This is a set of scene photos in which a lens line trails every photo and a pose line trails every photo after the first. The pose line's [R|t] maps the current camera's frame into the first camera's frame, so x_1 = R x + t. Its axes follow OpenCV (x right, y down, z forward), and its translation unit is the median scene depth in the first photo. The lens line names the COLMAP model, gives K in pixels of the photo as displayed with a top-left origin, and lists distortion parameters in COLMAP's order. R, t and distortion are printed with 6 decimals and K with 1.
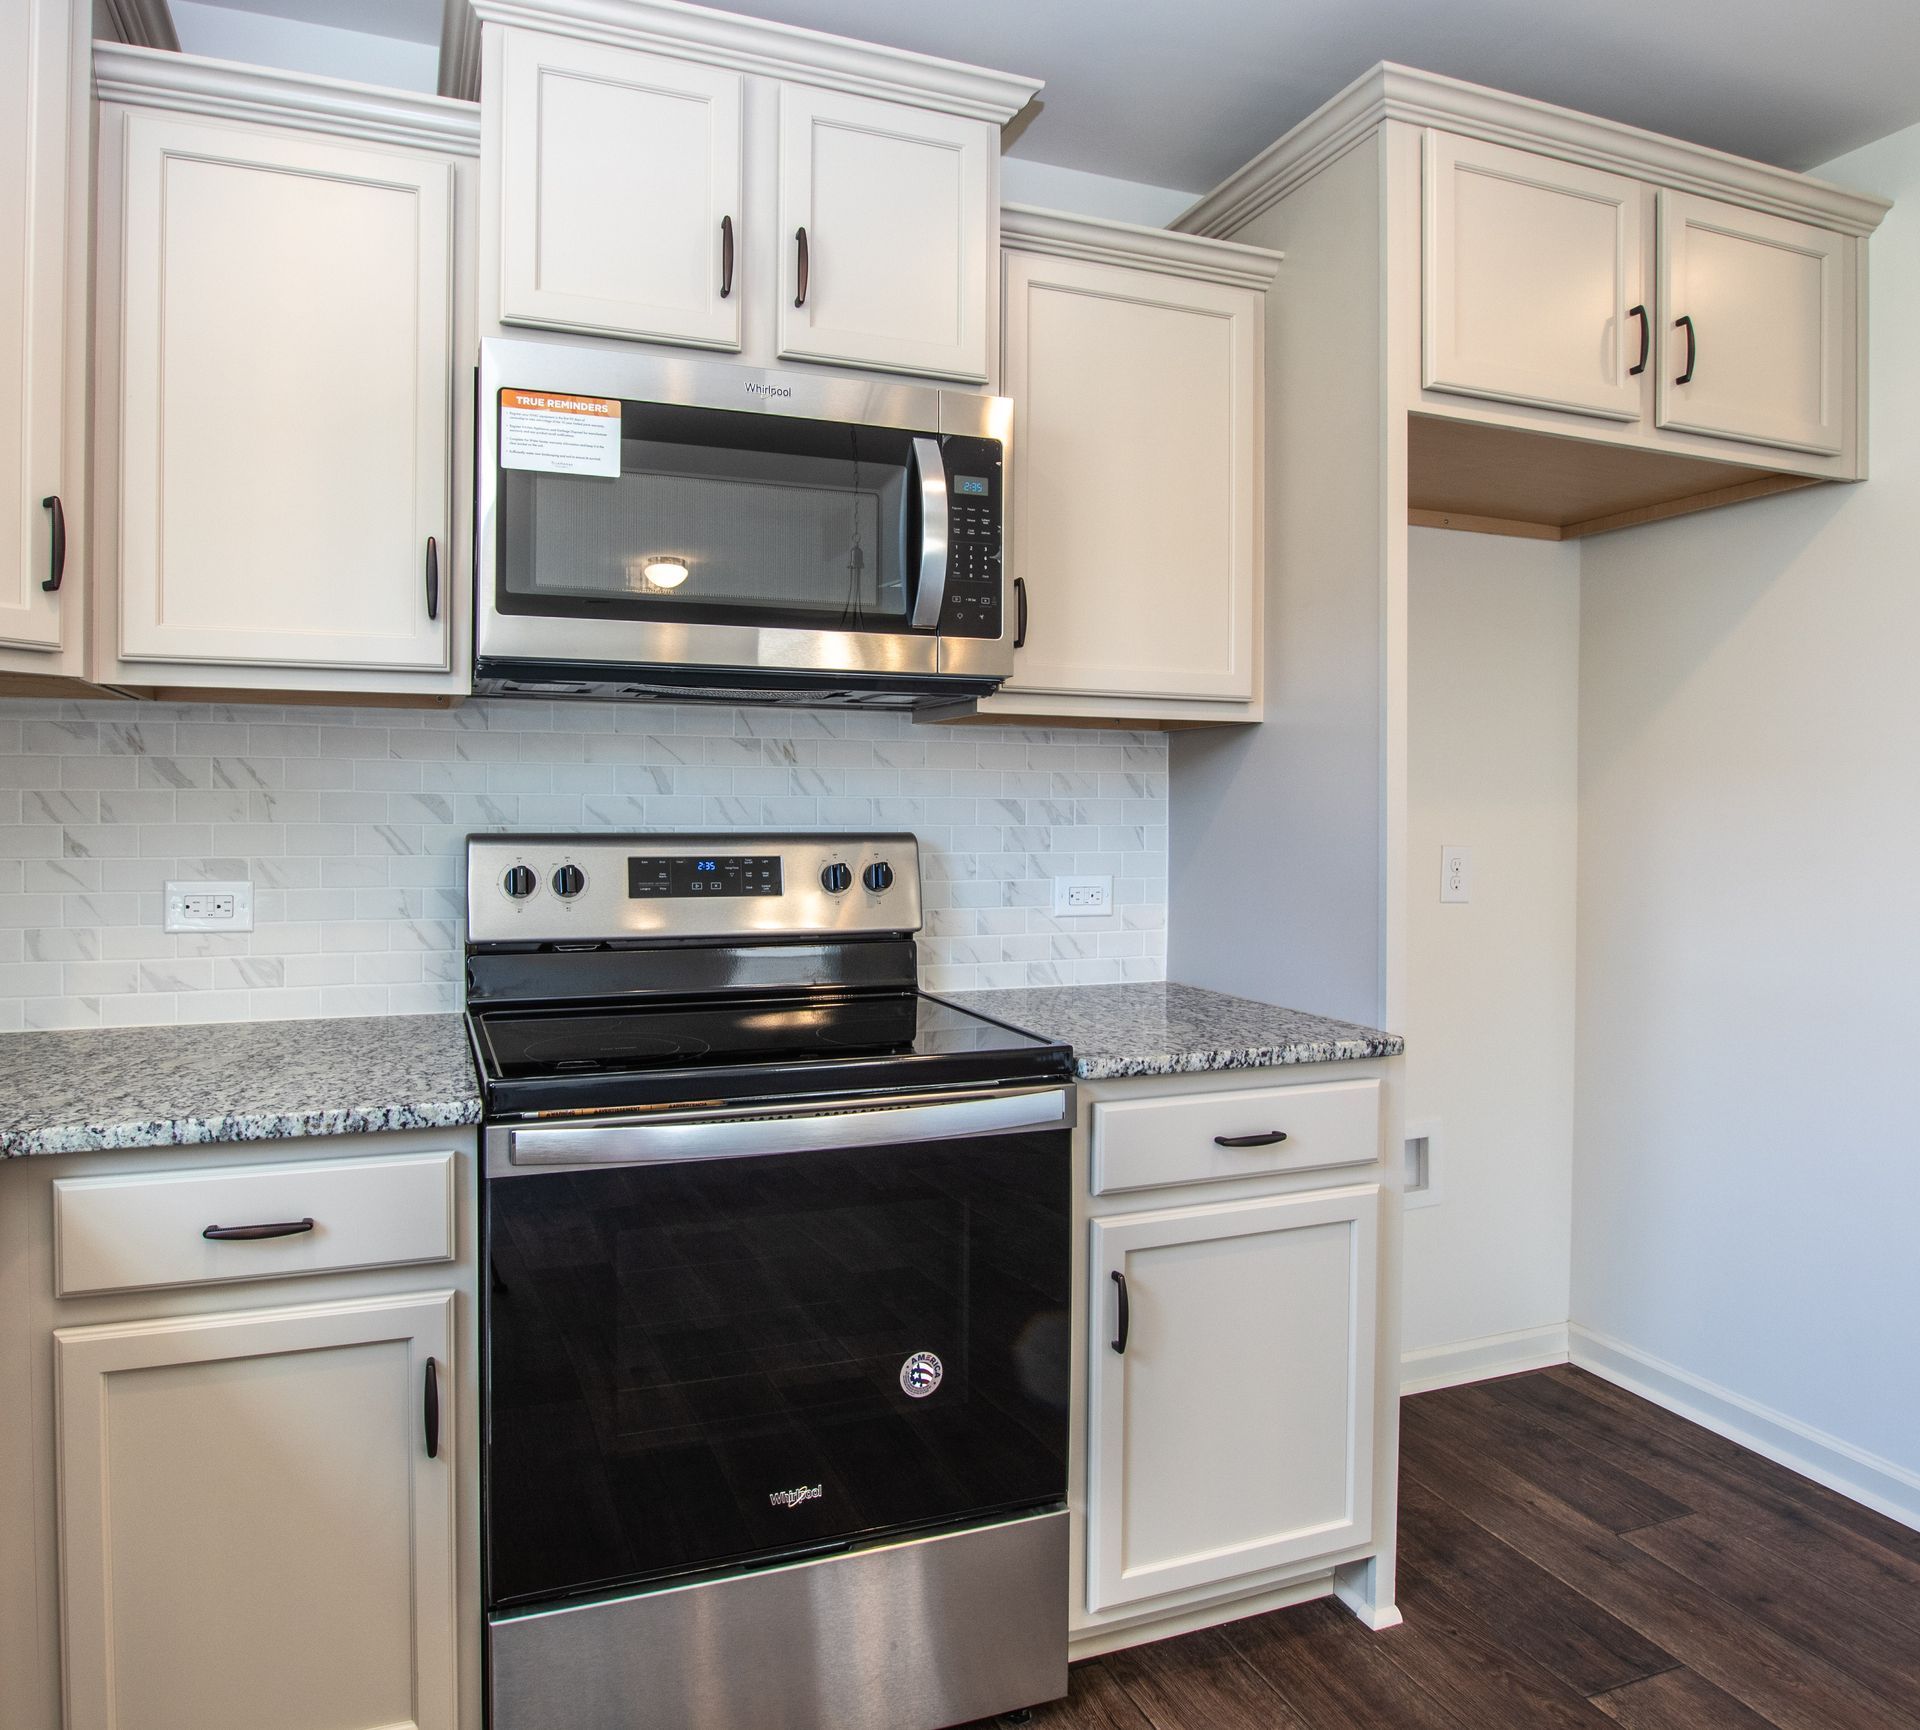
lens RADIAL K [[1265.6, 0, 852.5], [0, 1265.6, 820.0], [0, 0, 1]] dist [-0.039819, 0.006272]
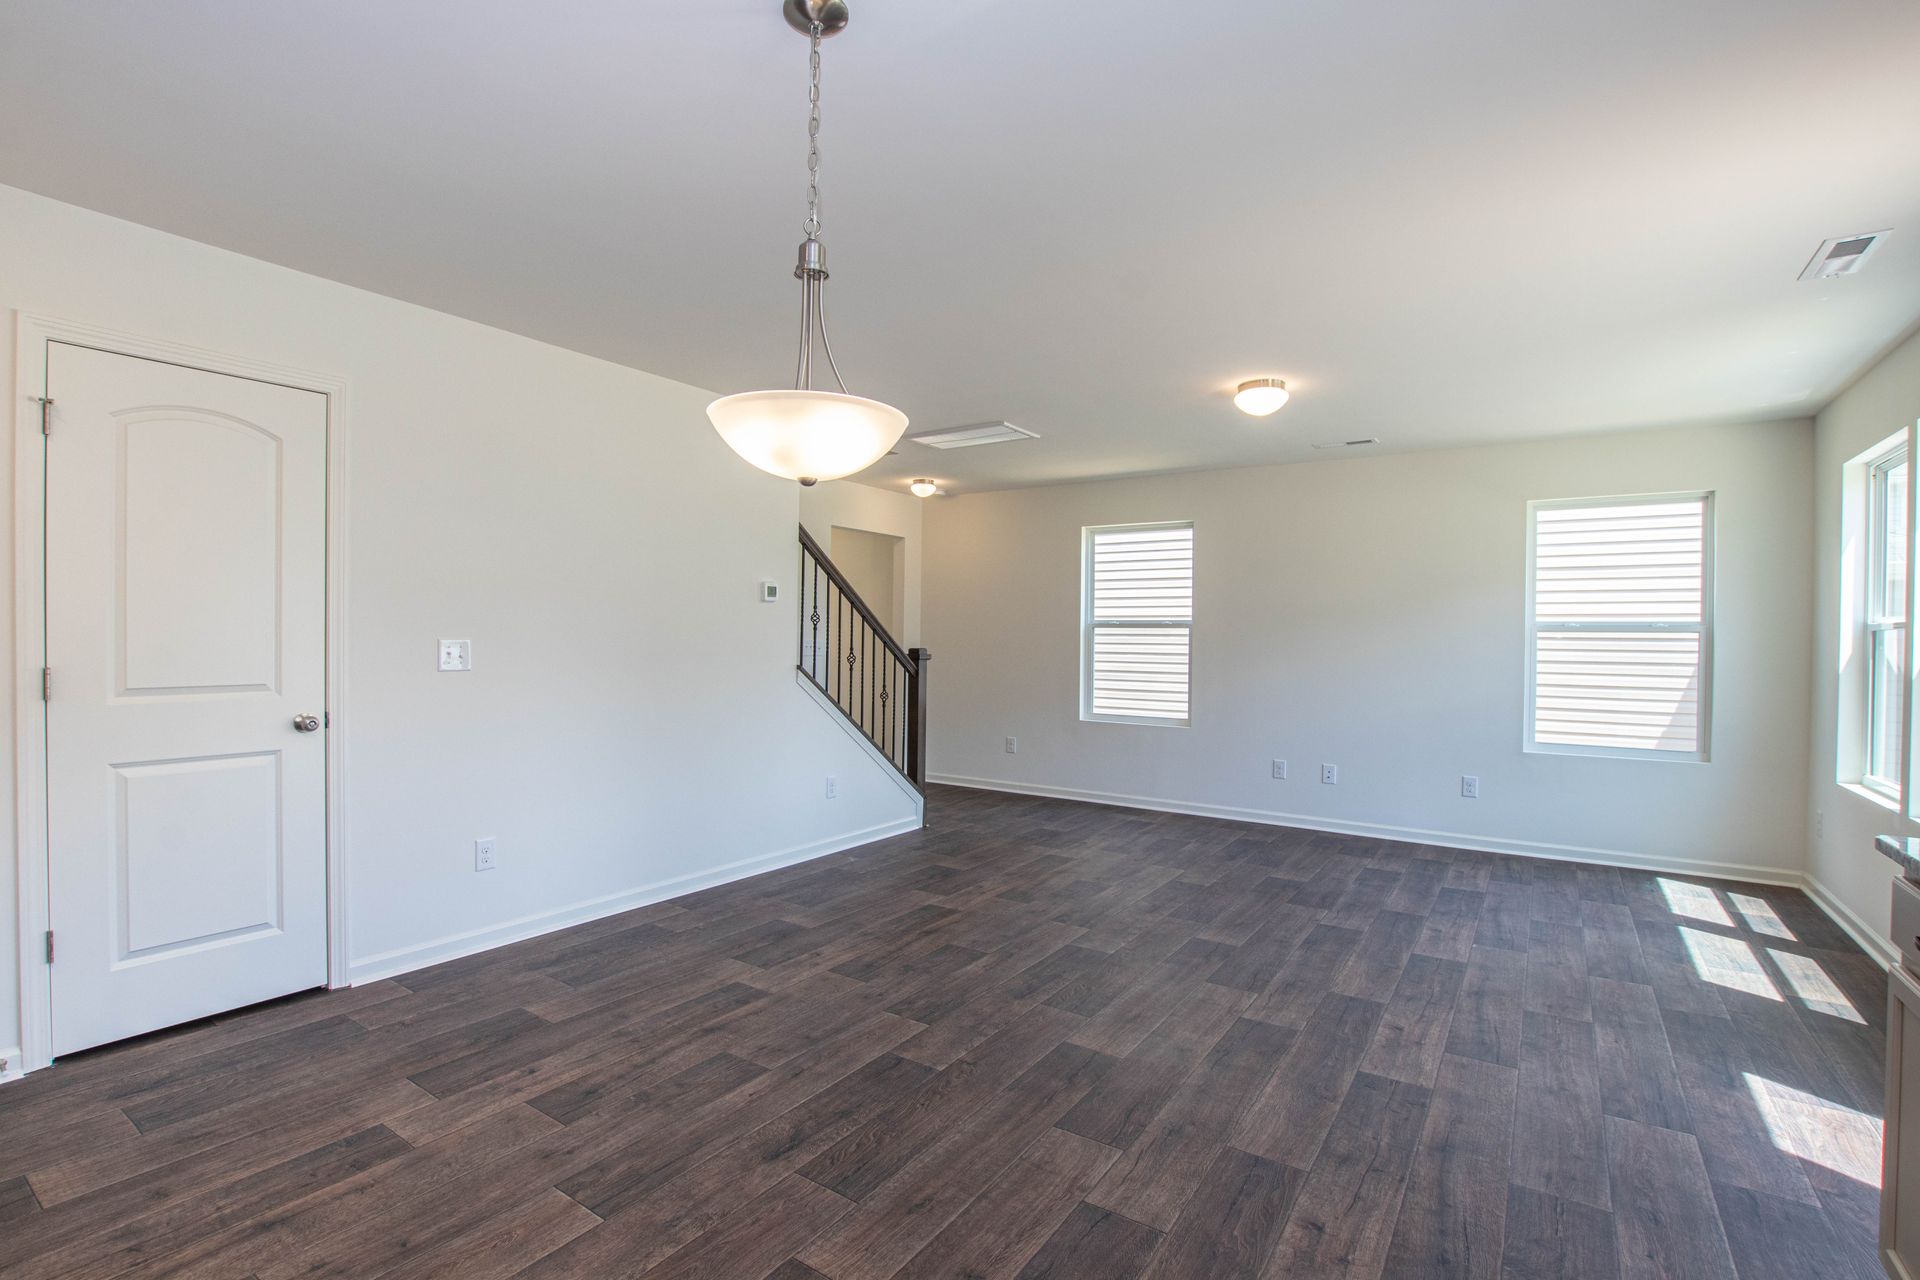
lens RADIAL K [[902.1, 0, 964.1], [0, 902.1, 645.1], [0, 0, 1]] dist [-0.037957, 0.006005]
pose [[-0.603129, -0.017550, 0.797451, -0.187985], [-0.005892, 0.999829, 0.017547, -0.008743], [-0.797622, 0.005885, -0.603129, 0.570530]]
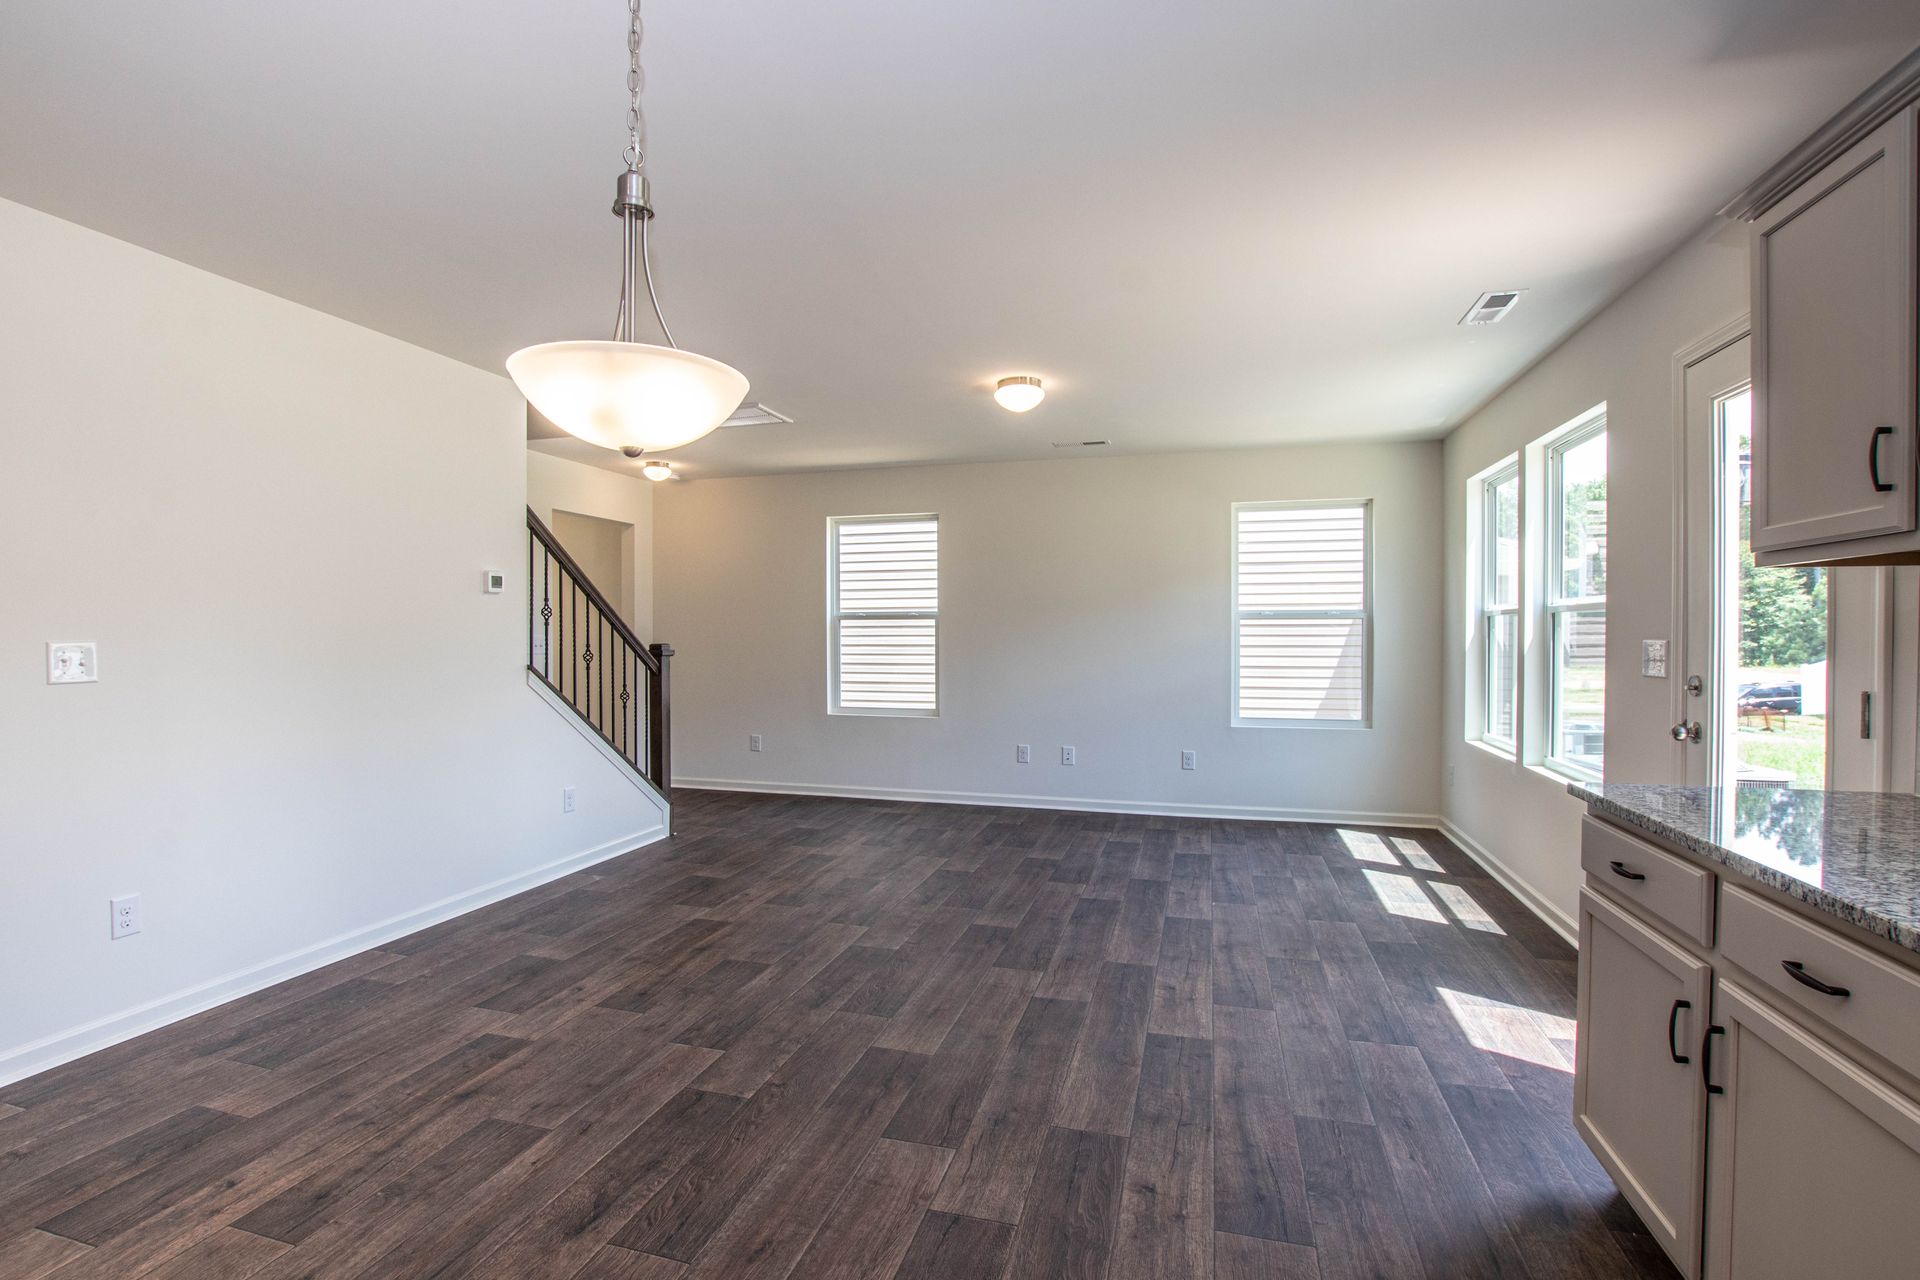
lens RADIAL K [[902.1, 0, 965.3], [0, 902.1, 651.0], [0, 0, 1]] dist [-0.037957, 0.006005]
pose [[-0.822812, -0.014801, 0.568121, -0.043826], [0.004300, 0.999470, 0.032266, -0.008741], [-0.568297, 0.028992, -0.822312, 0.629831]]
